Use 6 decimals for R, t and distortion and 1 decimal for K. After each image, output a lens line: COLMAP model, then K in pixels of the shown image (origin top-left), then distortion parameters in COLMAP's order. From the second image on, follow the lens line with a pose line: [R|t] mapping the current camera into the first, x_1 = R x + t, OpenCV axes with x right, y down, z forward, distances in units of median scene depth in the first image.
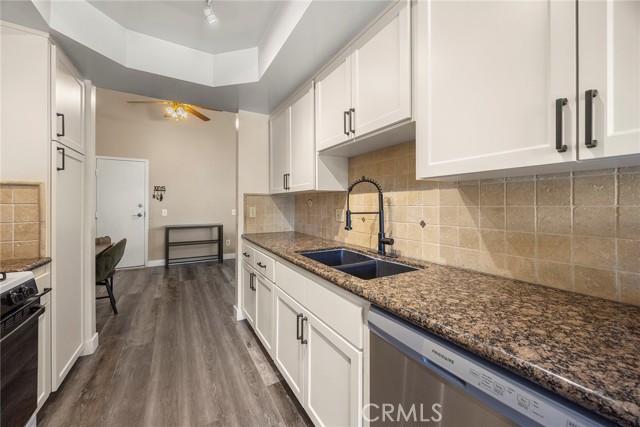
lens RADIAL K [[247.7, 0, 319.9], [0, 247.7, 203.6], [0, 0, 1]] dist [-0.000144, -0.000141]
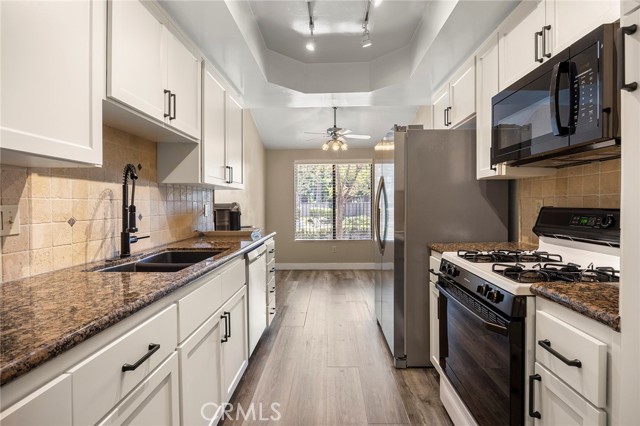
lens RADIAL K [[313.0, 0, 318.8], [0, 313.0, 208.8], [0, 0, 1]] dist [-0.002213, -0.000321]
pose [[-0.841957, -0.002586, 0.539538, -0.489260], [0.000947, 0.999980, 0.006271, 0.019677], [-0.539543, 0.005791, -0.841938, 0.872613]]
